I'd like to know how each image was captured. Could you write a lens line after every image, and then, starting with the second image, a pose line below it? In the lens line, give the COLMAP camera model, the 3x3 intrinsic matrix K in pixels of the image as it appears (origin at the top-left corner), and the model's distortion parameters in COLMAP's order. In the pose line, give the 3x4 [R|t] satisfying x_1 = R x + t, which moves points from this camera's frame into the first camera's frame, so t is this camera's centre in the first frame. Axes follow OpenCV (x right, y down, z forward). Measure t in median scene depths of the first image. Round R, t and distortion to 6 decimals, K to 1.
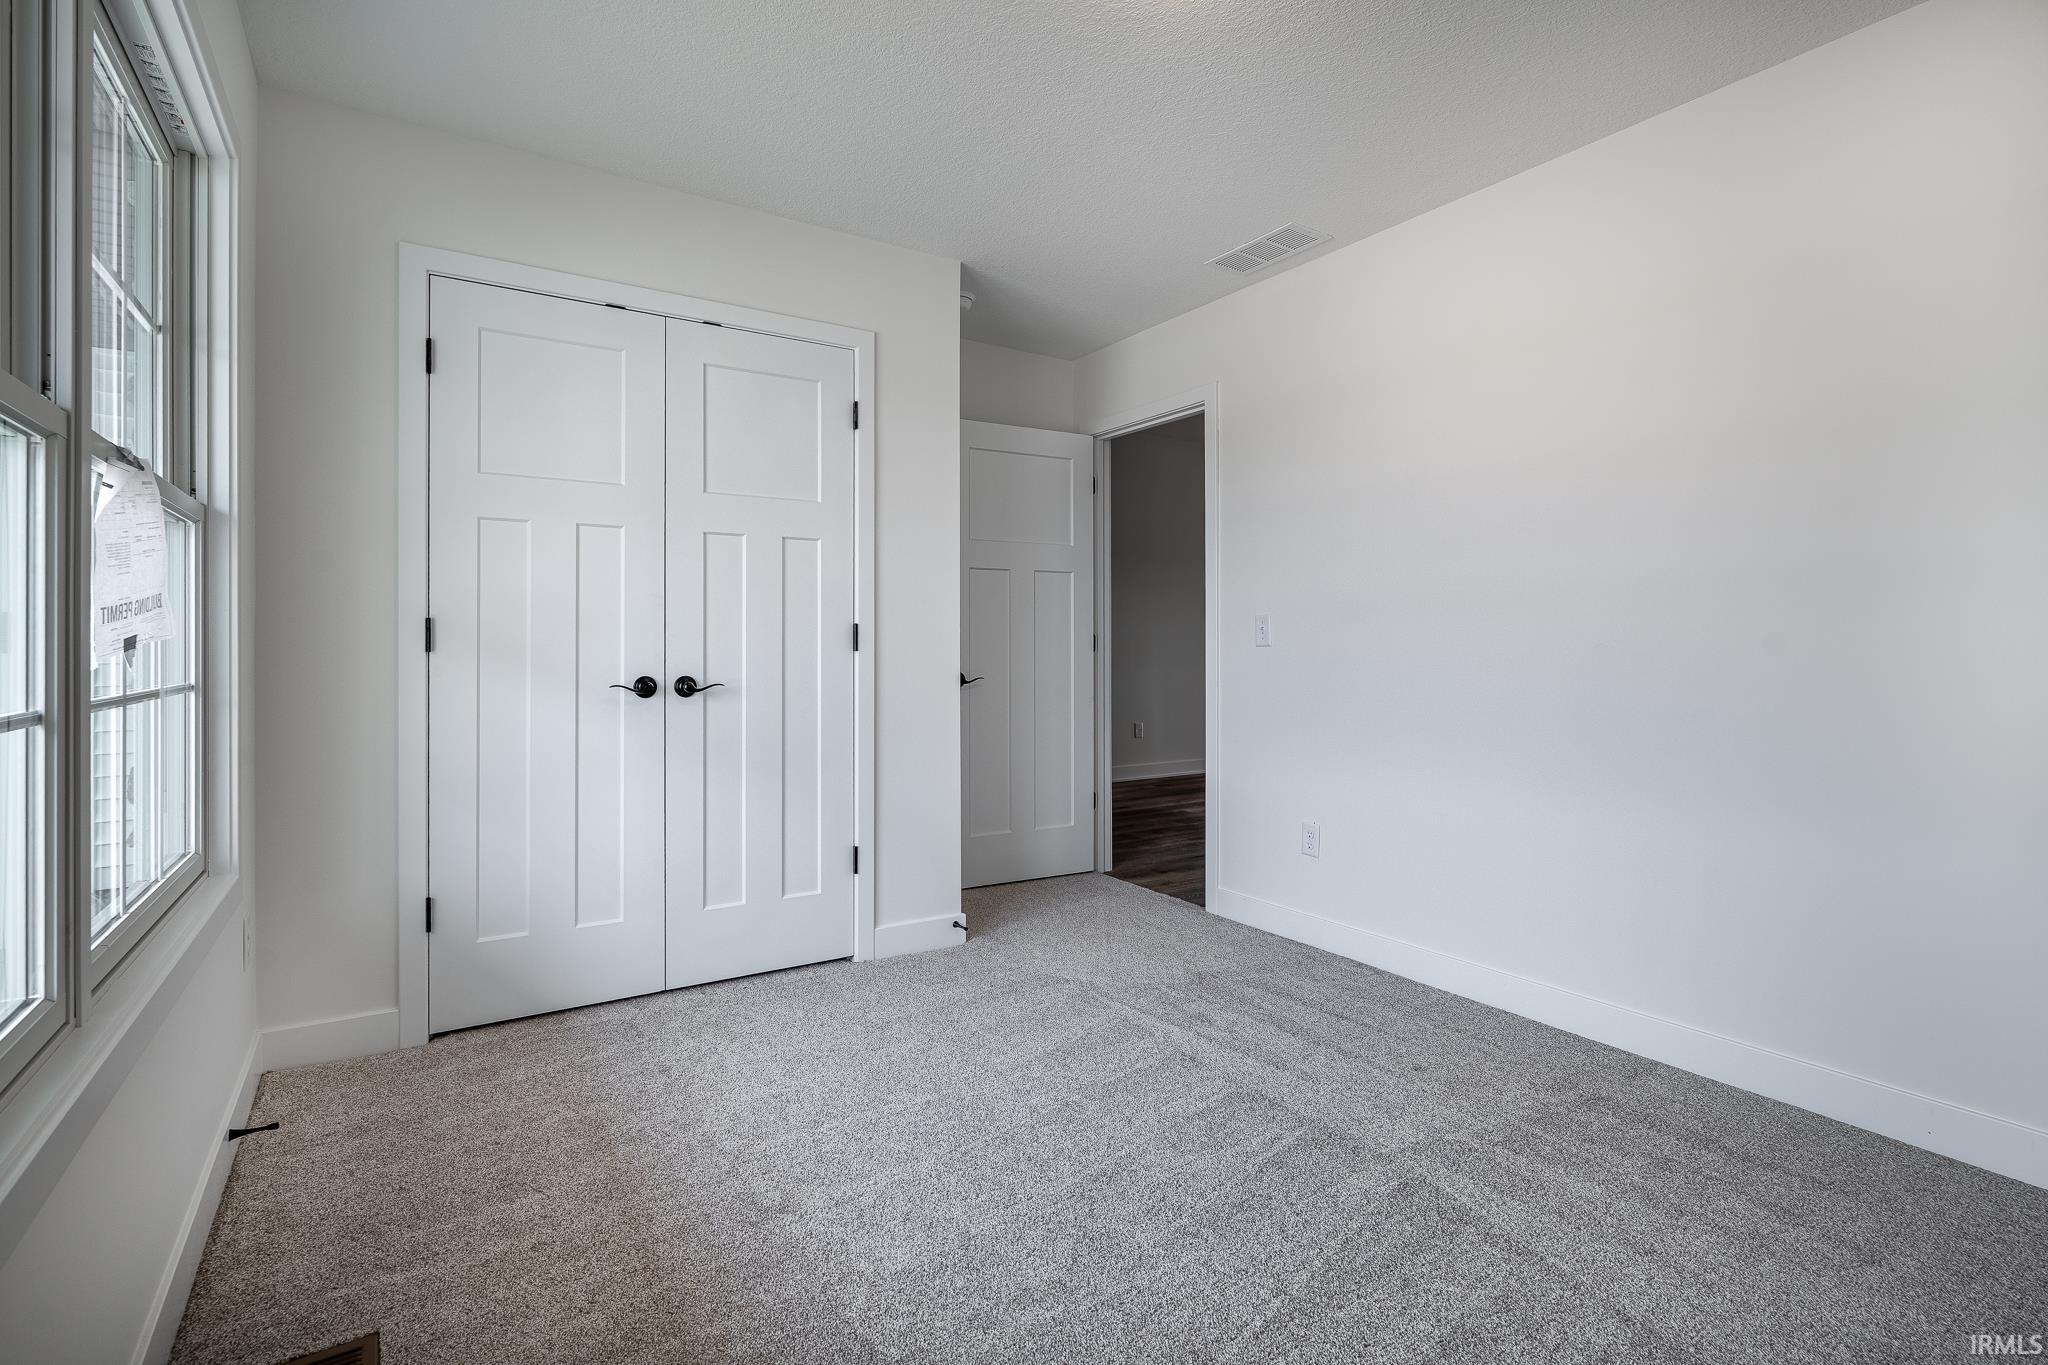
lens RADIAL K [[918.4, 0, 1019.0], [0, 918.4, 640.7], [0, 0, 1]] dist [-0.007350, 0.001272]
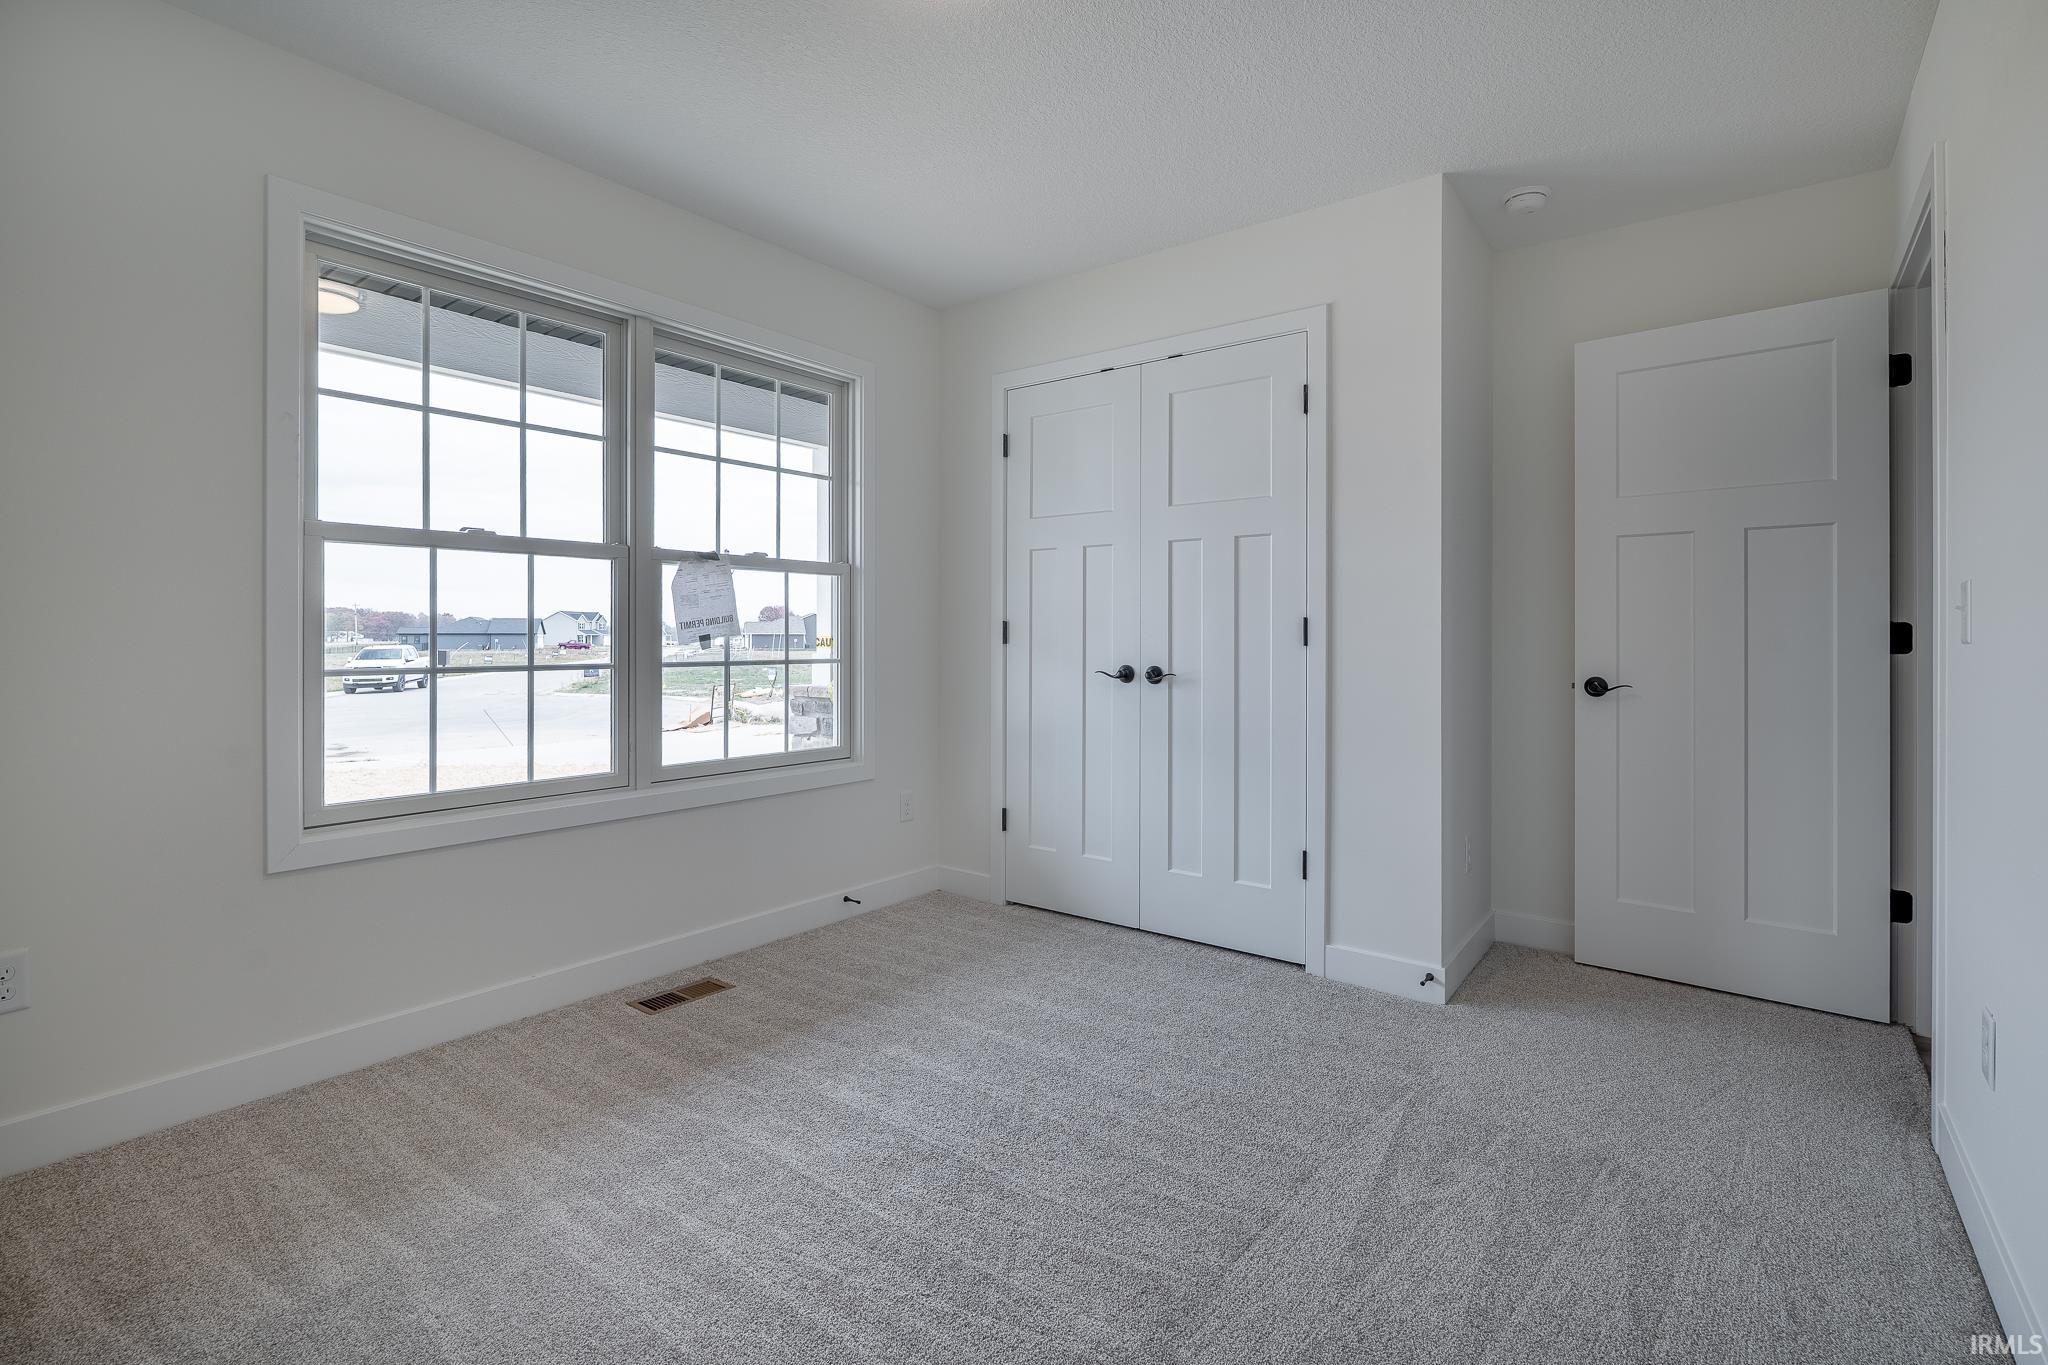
lens RADIAL K [[936.8, 0, 1028.9], [0, 936.8, 634.3], [0, 0, 1]] dist [-0.013959, 0.000490]
pose [[0.357239, -0.004035, -0.934004, 0.699281], [0.001964, 0.999992, -0.003569, 0.001939], [0.934011, -0.000559, 0.357244, 0.428247]]
